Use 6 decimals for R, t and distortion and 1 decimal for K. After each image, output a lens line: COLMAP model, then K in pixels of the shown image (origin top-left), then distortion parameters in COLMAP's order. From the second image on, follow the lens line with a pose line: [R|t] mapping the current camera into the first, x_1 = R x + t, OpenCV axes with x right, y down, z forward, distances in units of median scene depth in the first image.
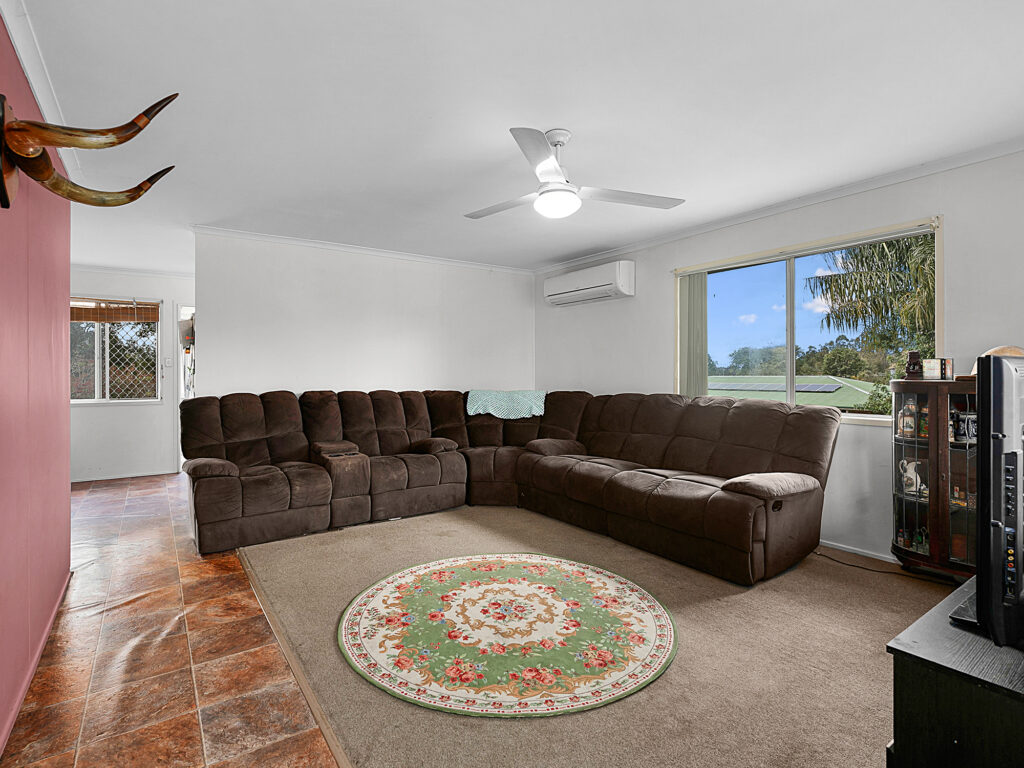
lens RADIAL K [[518.3, 0, 513.2], [0, 518.3, 379.1], [0, 0, 1]] dist [-0.002861, 0.000945]
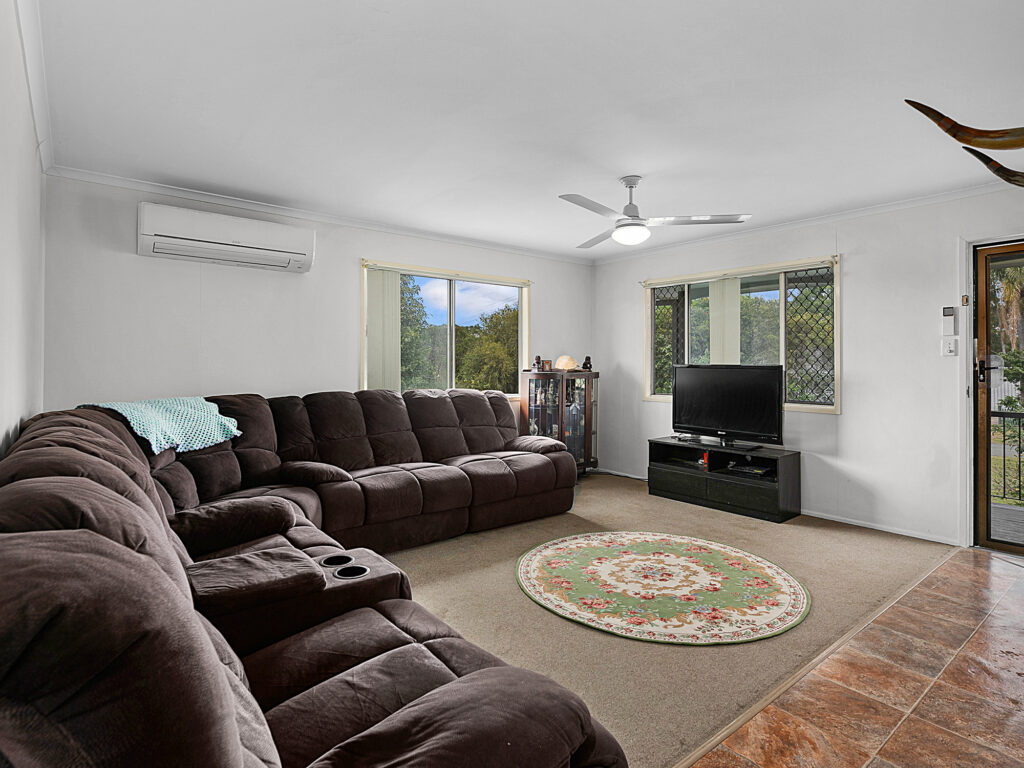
lens RADIAL K [[518.3, 0, 521.9], [0, 518.3, 365.6], [0, 0, 1]] dist [-0.002861, 0.000945]
pose [[-0.051729, 0.000938, 0.998661, -1.171027], [0.006371, 0.999980, -0.000609, -0.023753], [-0.998641, 0.006331, -0.051734, 1.361057]]
